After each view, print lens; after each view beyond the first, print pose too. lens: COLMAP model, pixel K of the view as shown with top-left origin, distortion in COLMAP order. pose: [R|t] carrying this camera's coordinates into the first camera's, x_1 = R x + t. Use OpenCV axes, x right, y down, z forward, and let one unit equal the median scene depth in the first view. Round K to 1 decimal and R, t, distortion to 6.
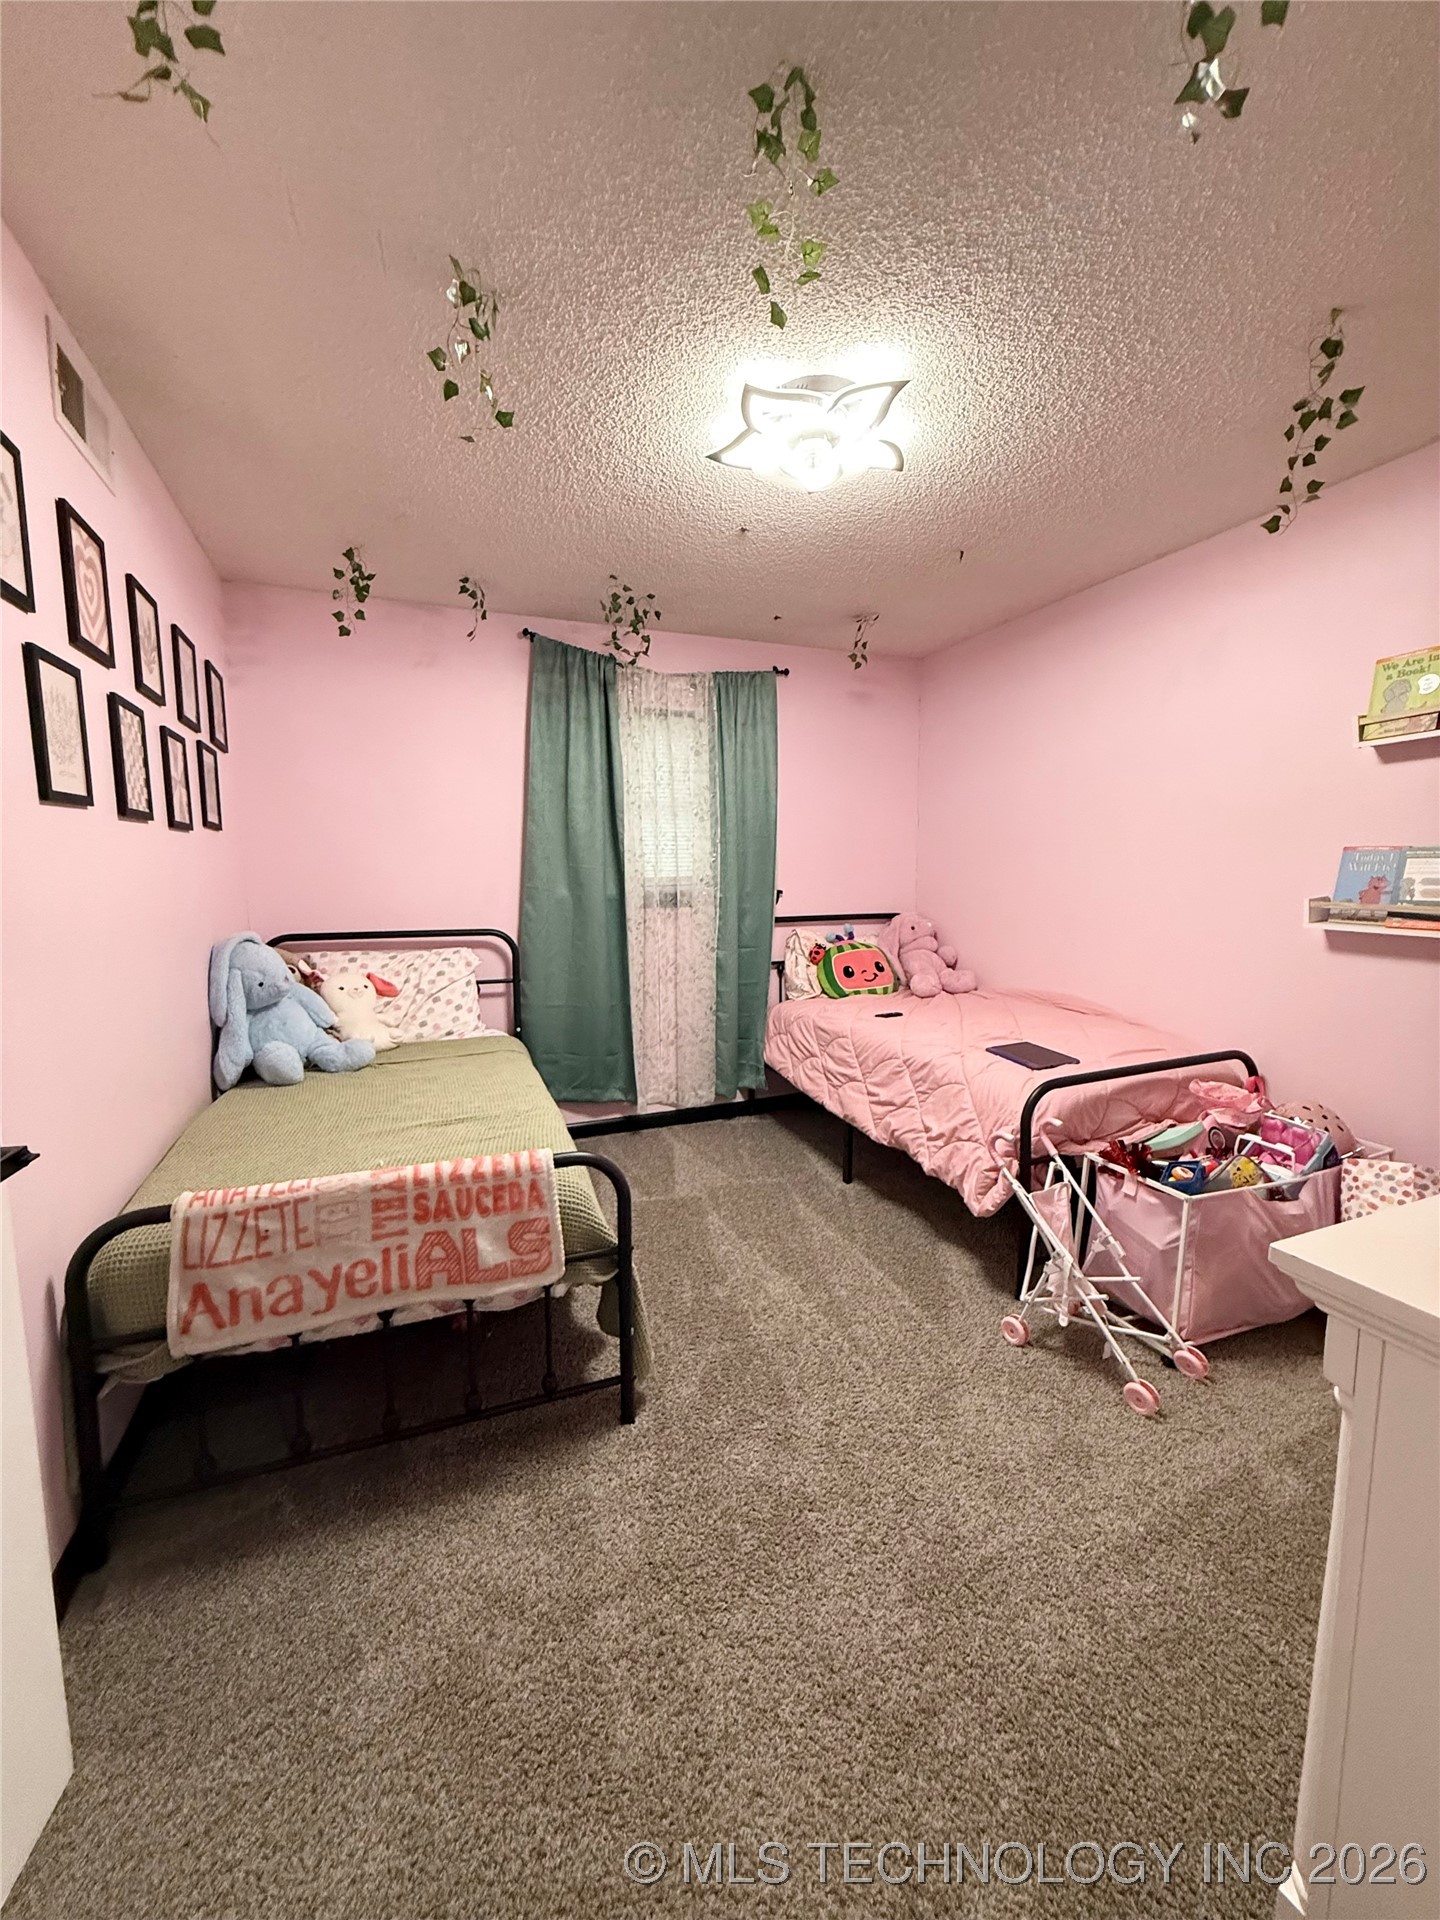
lens RADIAL K [[767.2, 0, 720.7], [0, 767.2, 962.1], [0, 0, 1]] dist [0.000194, 0.000679]
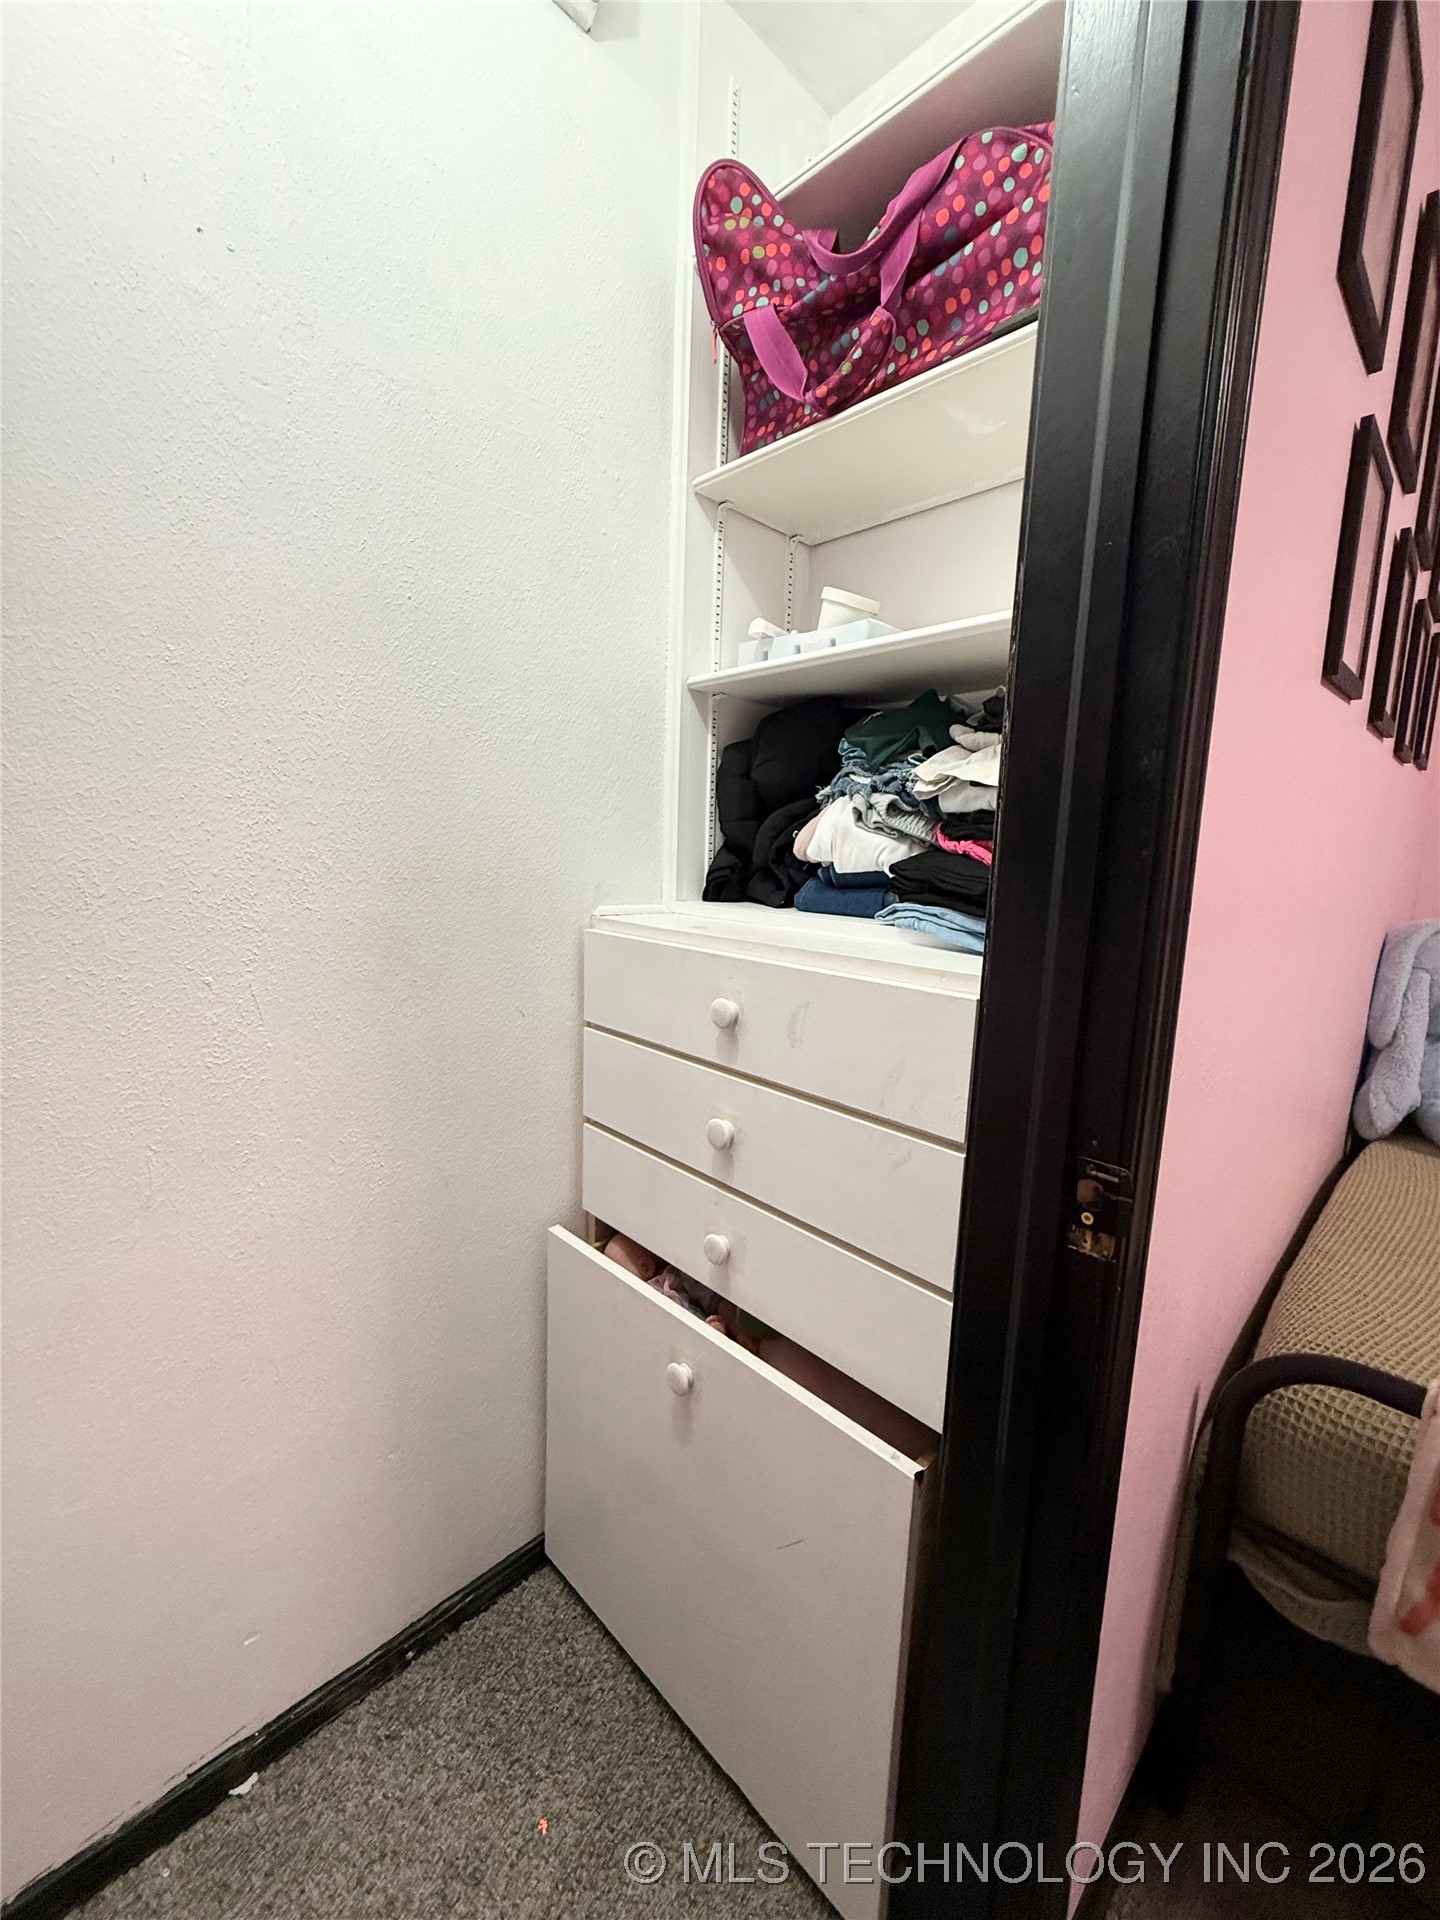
lens RADIAL K [[767.2, 0, 719.1], [0, 767.2, 957.8], [0, 0, 1]] dist [0.000194, 0.000679]
pose [[0.379594, 0.154786, -0.912113, -0.446699], [-0.138976, 0.984258, 0.109191, 0.017474], [0.914655, 0.085314, 0.395130, 0.284961]]
